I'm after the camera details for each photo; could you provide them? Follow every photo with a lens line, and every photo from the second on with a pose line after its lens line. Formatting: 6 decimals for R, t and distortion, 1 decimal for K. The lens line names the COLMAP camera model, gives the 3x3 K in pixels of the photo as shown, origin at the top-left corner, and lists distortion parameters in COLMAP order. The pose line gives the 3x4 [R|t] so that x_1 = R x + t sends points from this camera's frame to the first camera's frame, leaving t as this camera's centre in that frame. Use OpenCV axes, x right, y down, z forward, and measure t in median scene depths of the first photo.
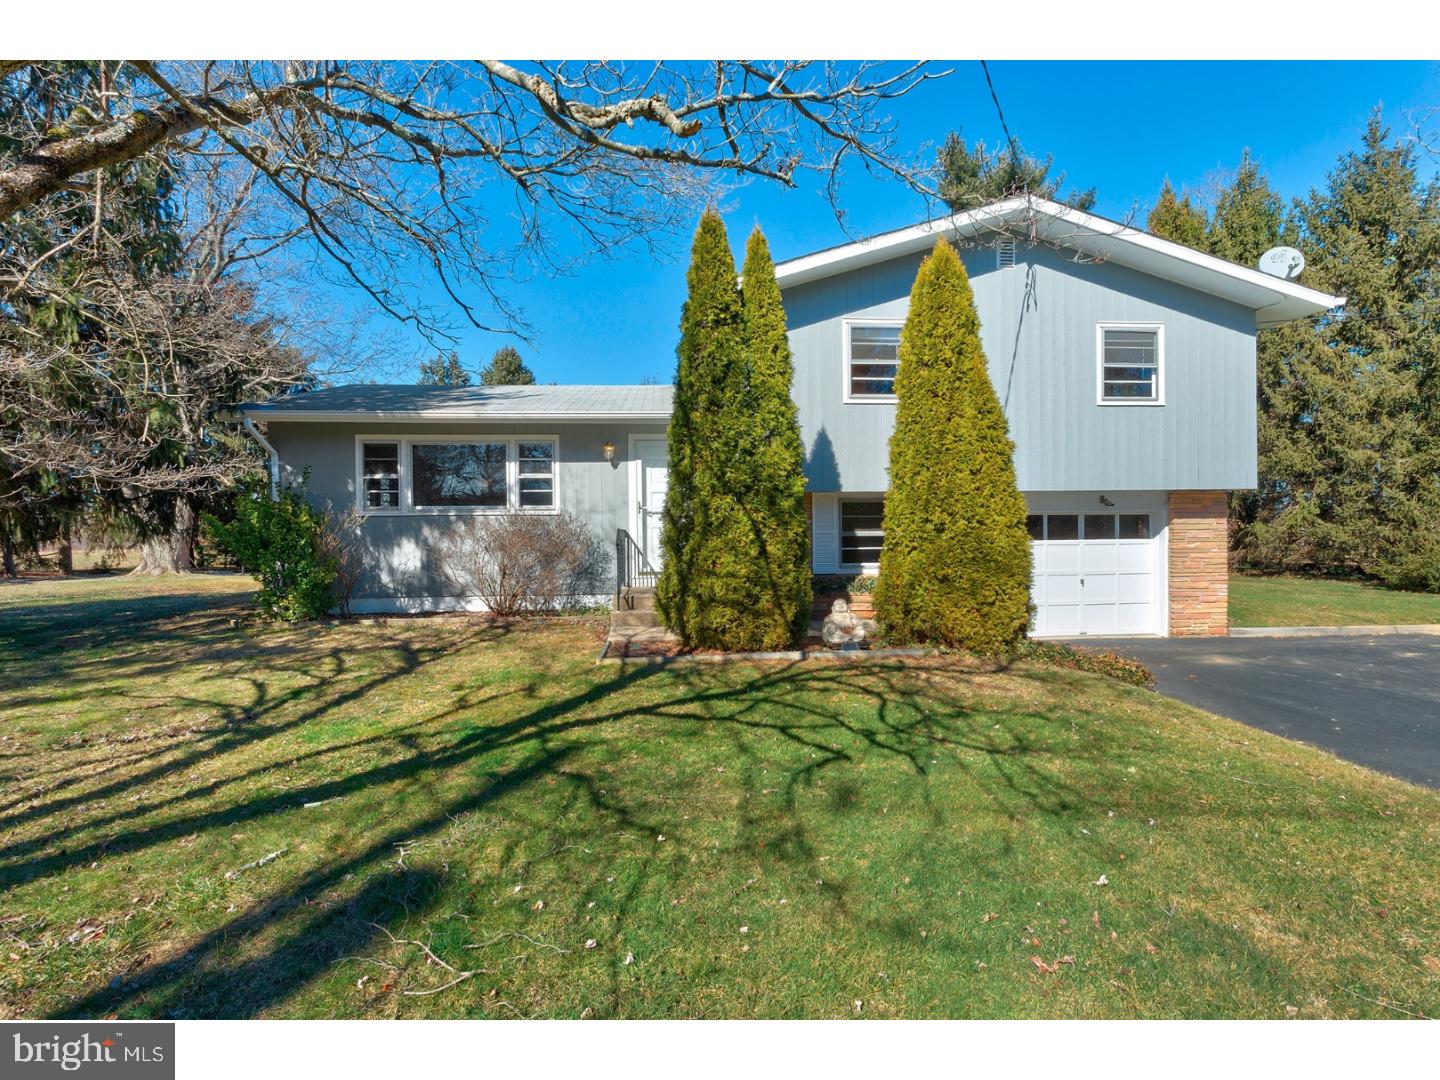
lens RADIAL K [[676.6, 0, 723.2], [0, 676.6, 536.6], [0, 0, 1]] dist [-0.003172, 0.000388]
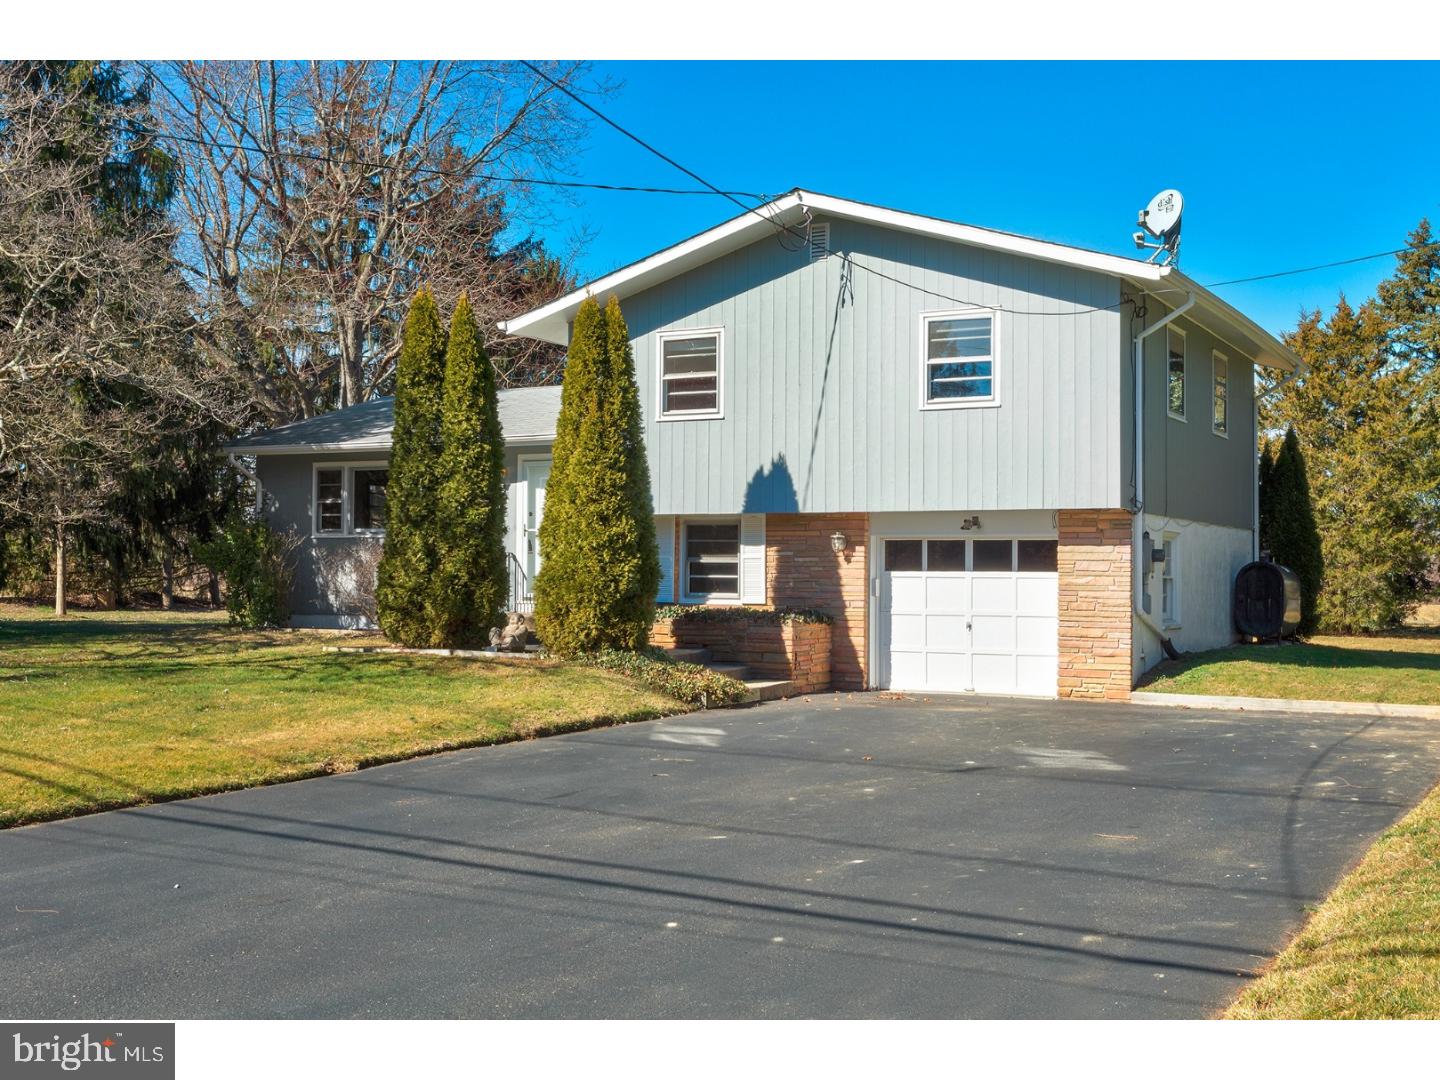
lens RADIAL K [[1605.0, 0, 718.1], [0, 1605.0, 541.0], [0, 0, 1]] dist [0.004157, 0.000000]
pose [[0.835695, 0.004794, -0.549173, 1.396320], [-0.020328, 0.999547, -0.022209, 0.017232], [0.548817, 0.029724, 0.835414, -0.776184]]
